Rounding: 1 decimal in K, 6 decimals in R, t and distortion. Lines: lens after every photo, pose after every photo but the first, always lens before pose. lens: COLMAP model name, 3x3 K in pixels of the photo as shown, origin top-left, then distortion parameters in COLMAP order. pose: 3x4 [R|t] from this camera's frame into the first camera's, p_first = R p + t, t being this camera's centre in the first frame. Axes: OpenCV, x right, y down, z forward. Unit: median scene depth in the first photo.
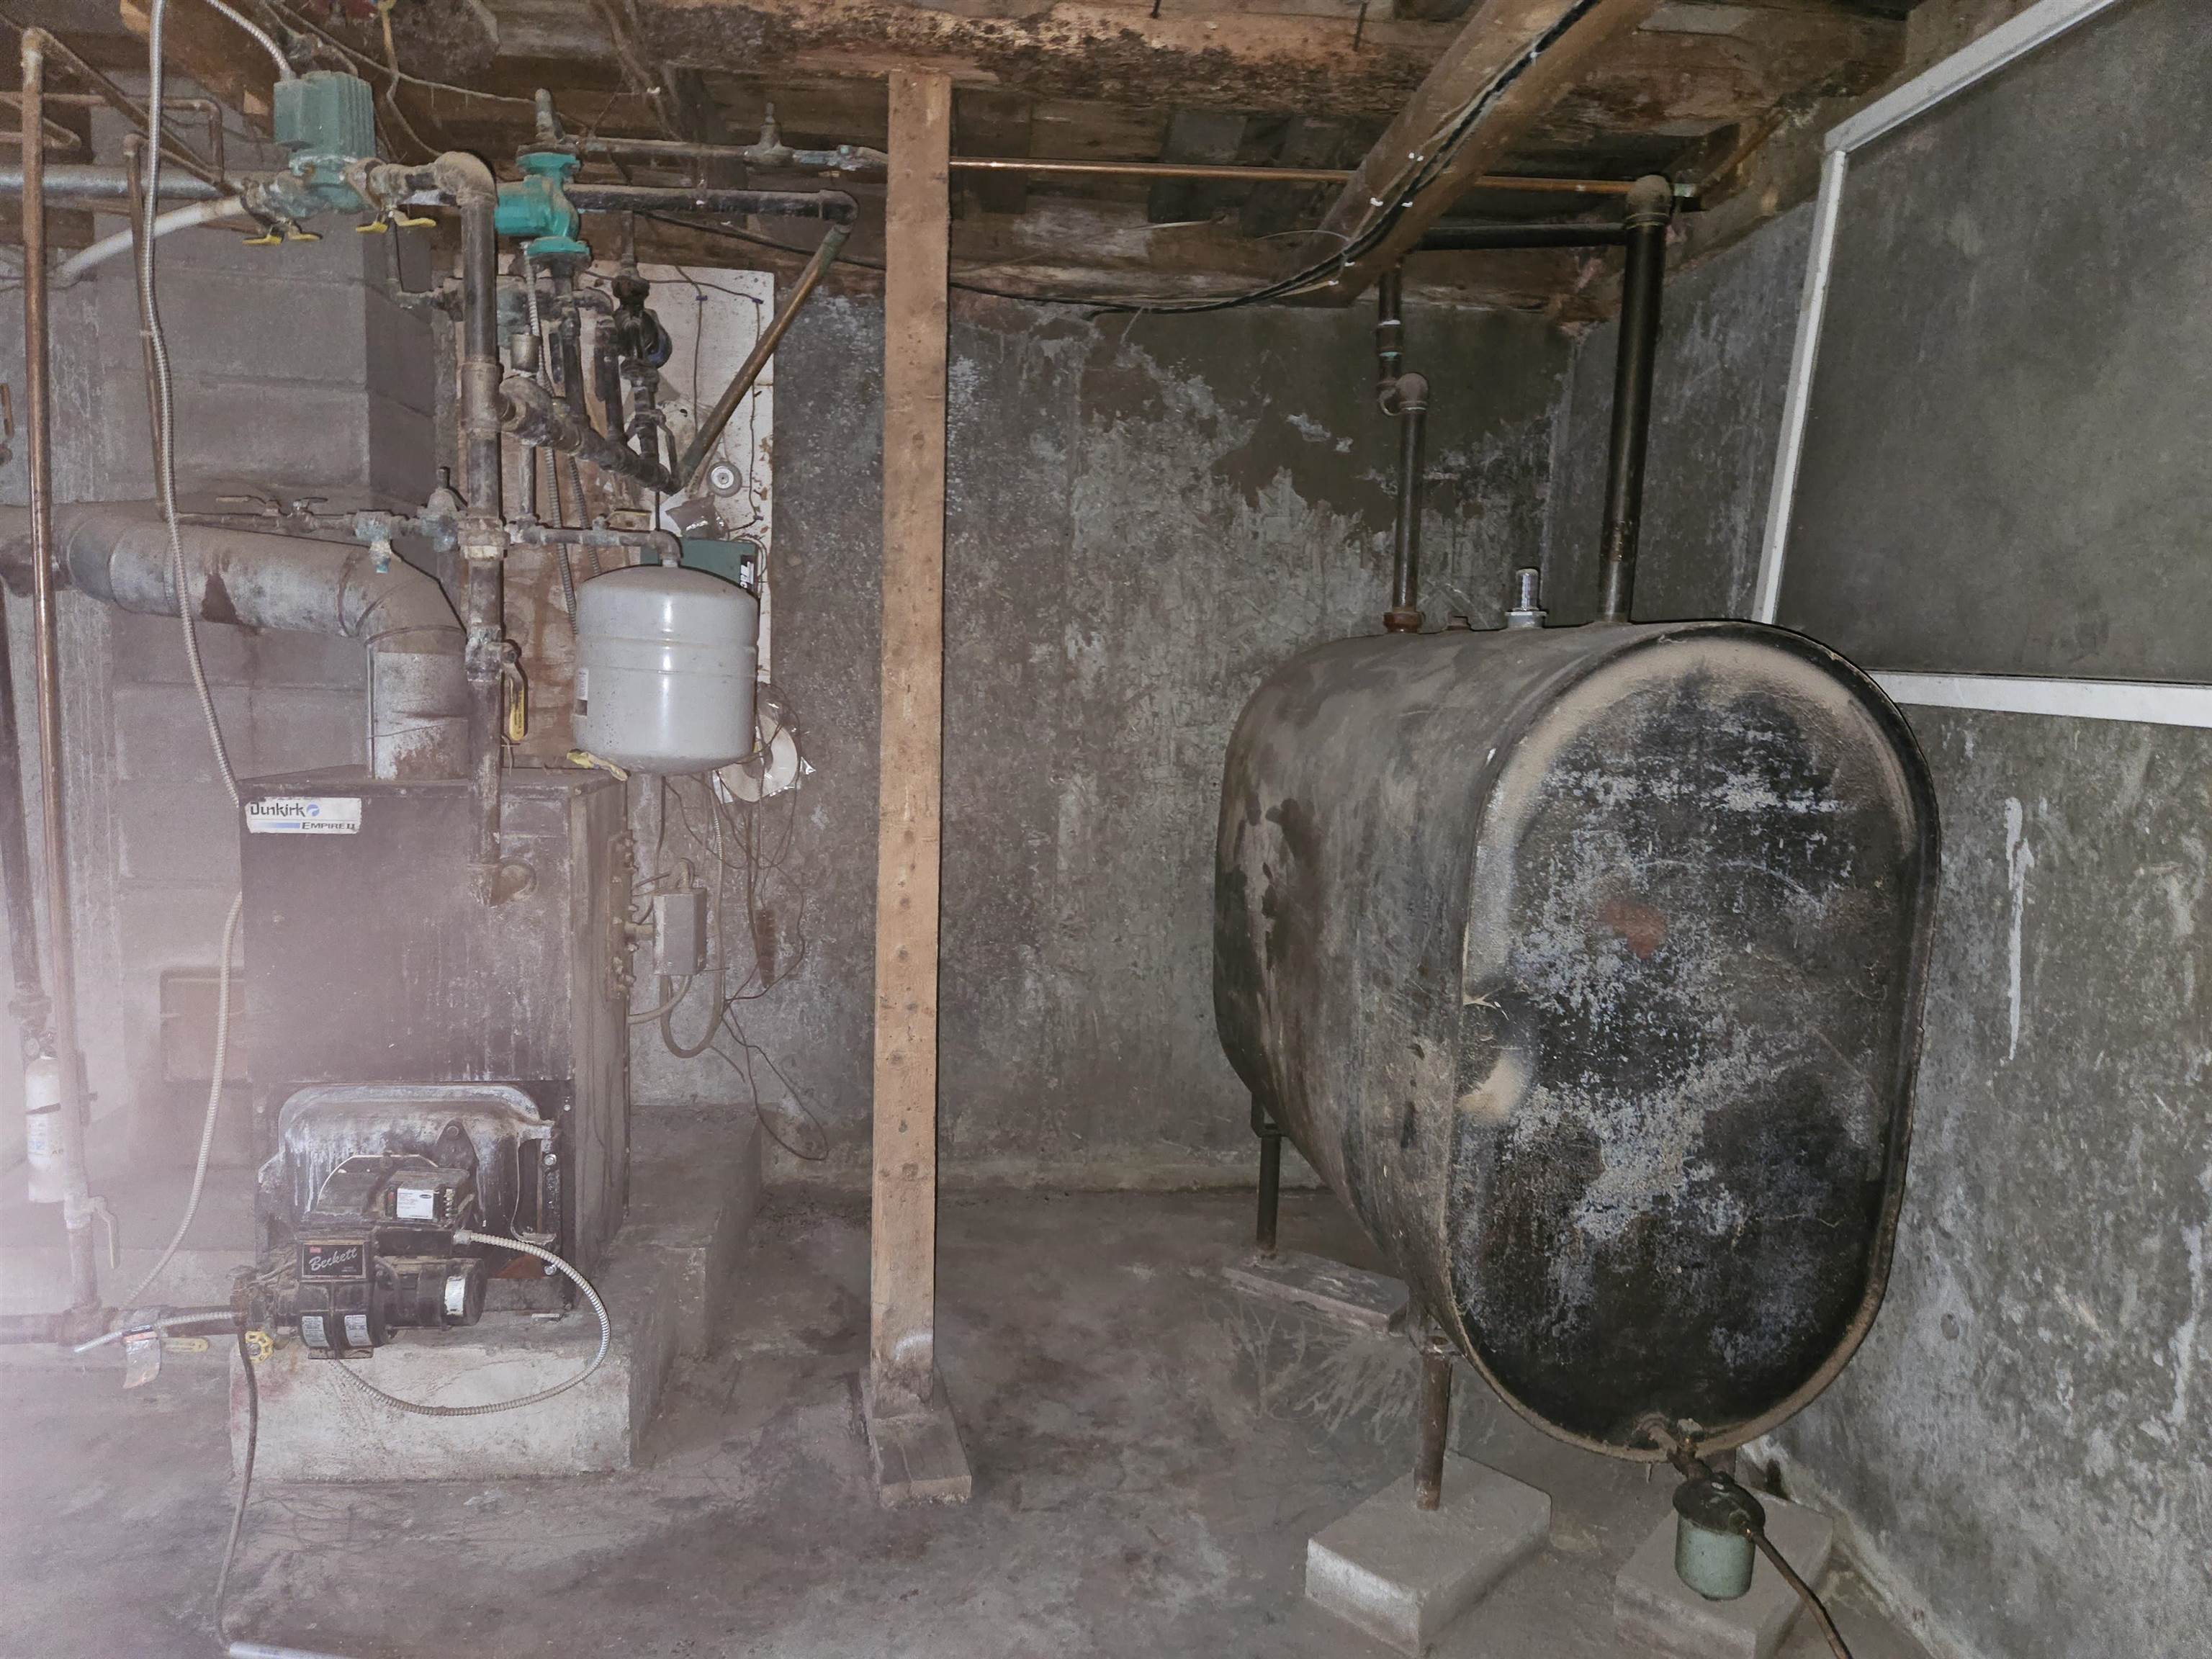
lens RADIAL K [[1481.5, 0, 1088.0], [0, 1481.5, 838.6], [0, 0, 1]] dist [0.069083, -0.058974]
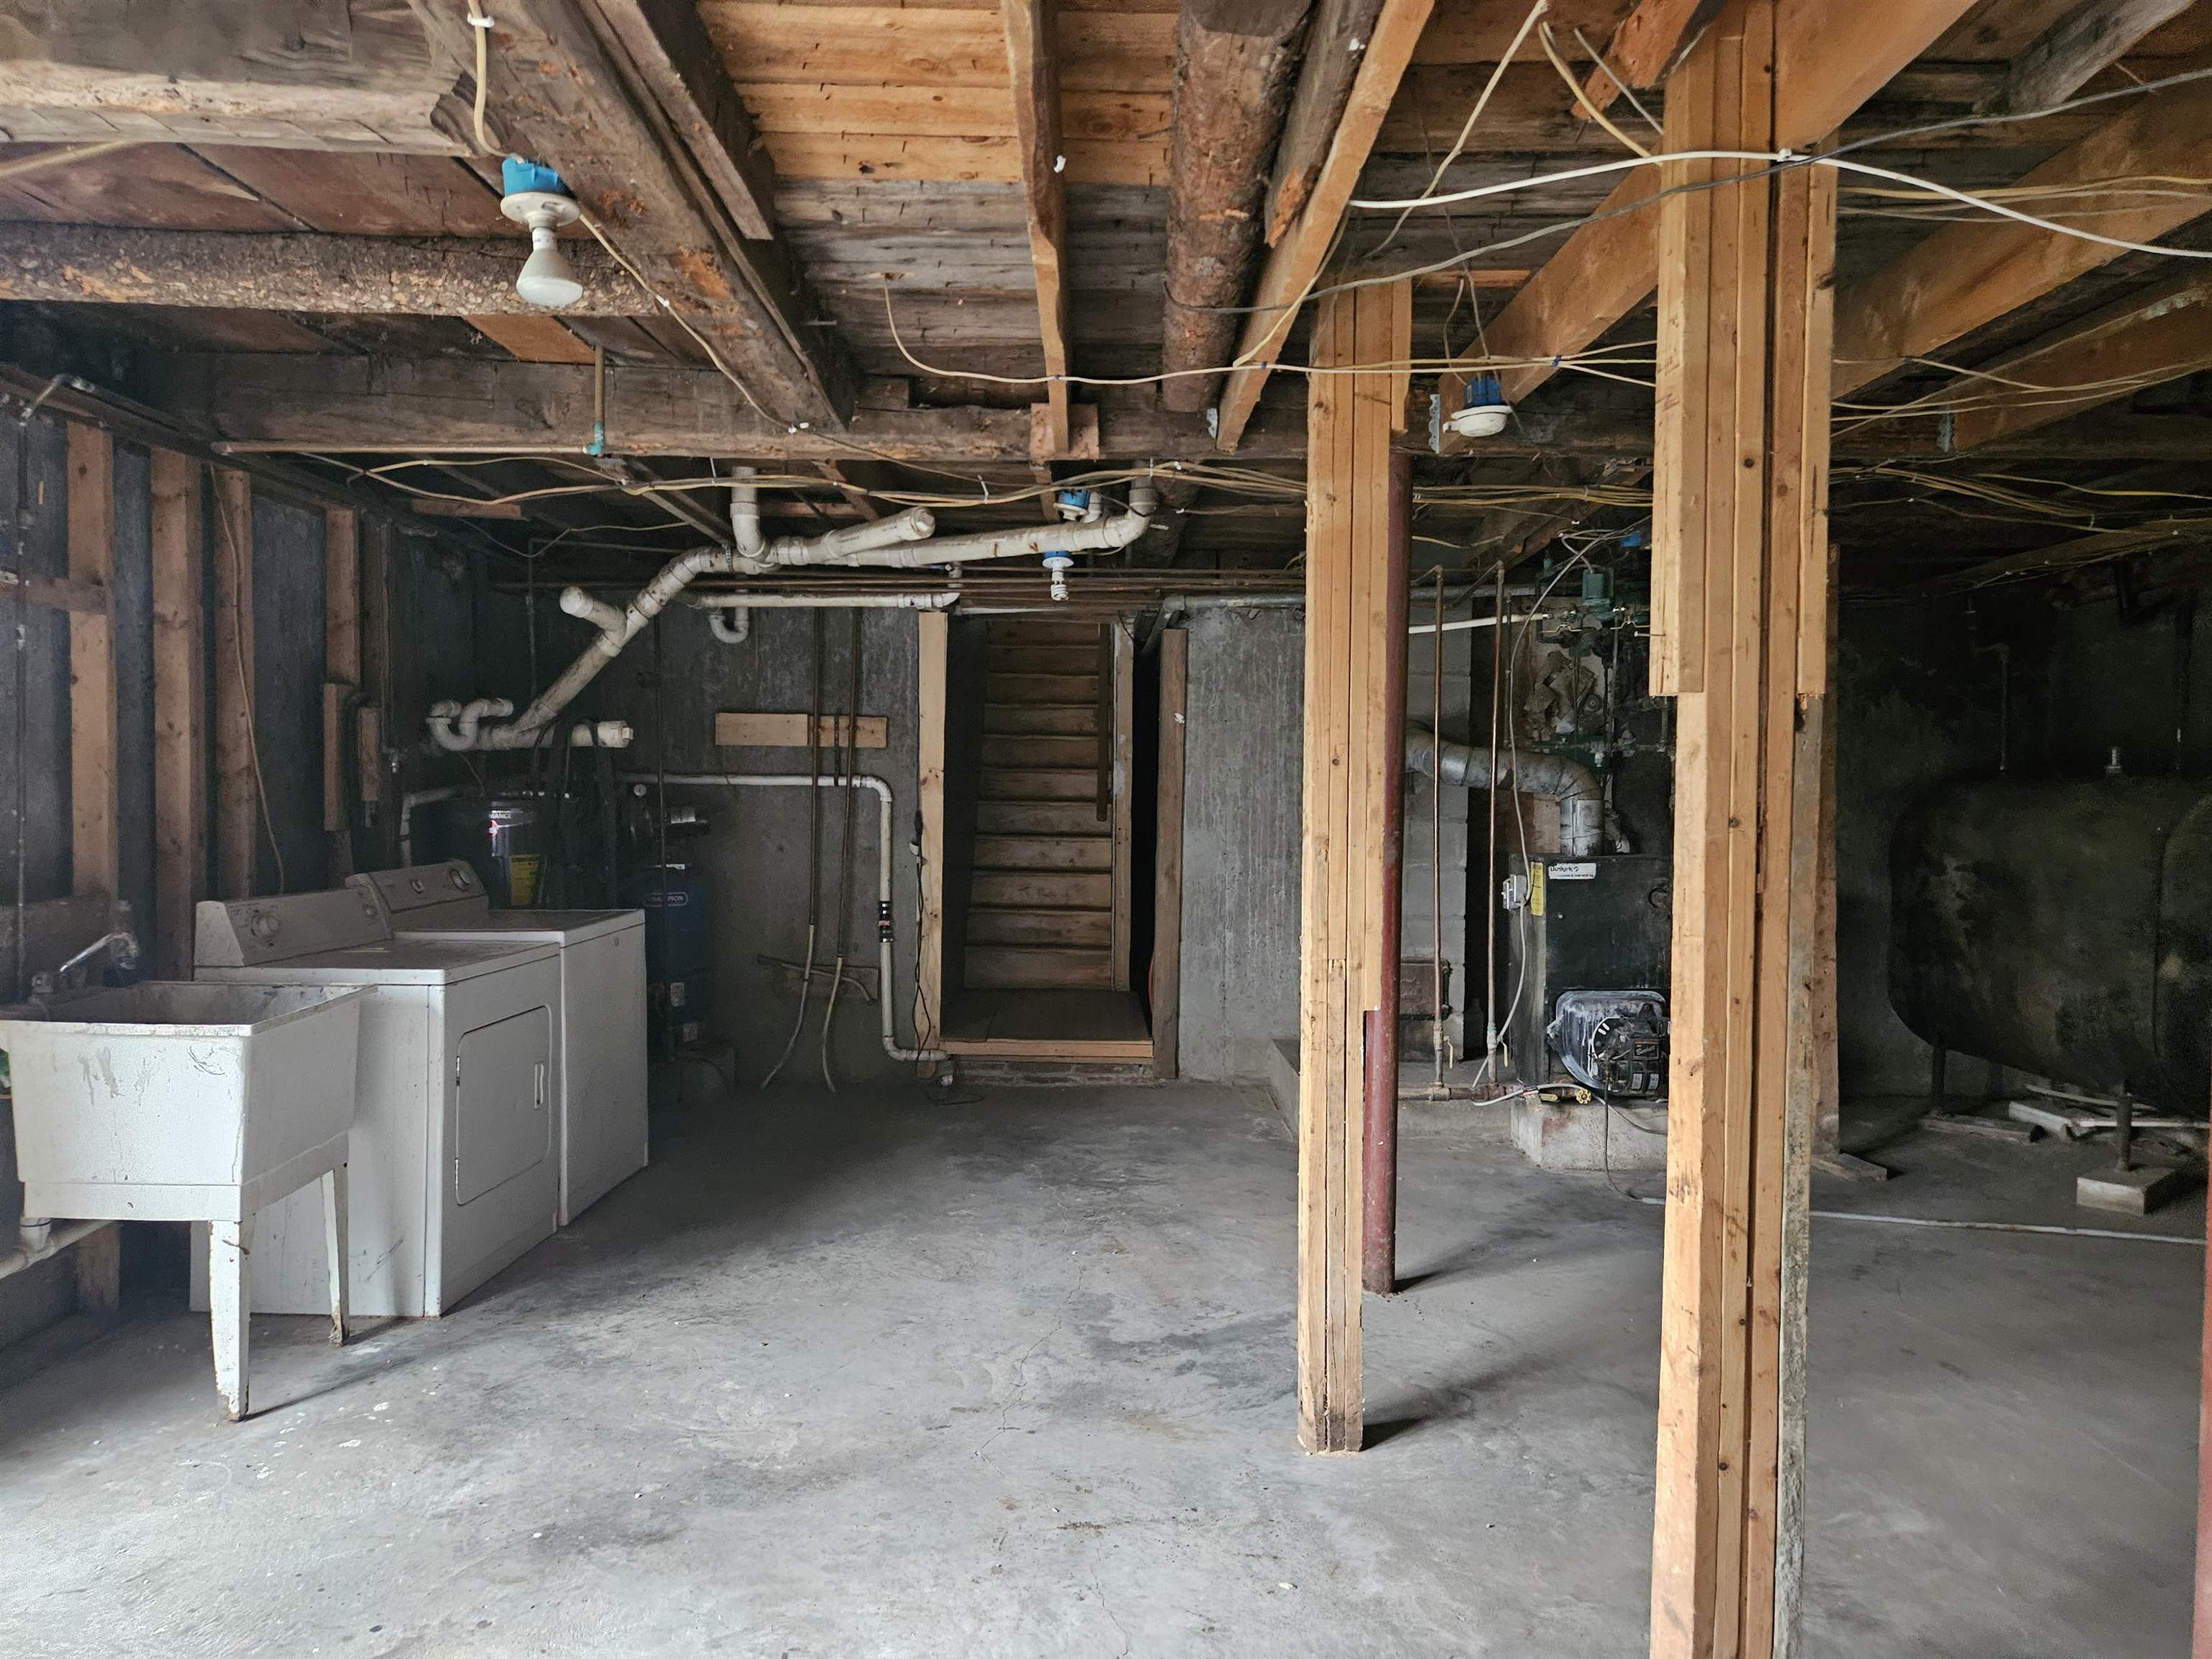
lens RADIAL K [[1481.5, 0, 1086.9], [0, 1481.5, 816.6], [0, 0, 1]] dist [0.069083, -0.058974]
pose [[0.996321, -0.024769, -0.082041, -1.196315], [0.016442, 0.994784, -0.100666, 0.133839], [0.084106, 0.098947, 0.991532, -1.509503]]
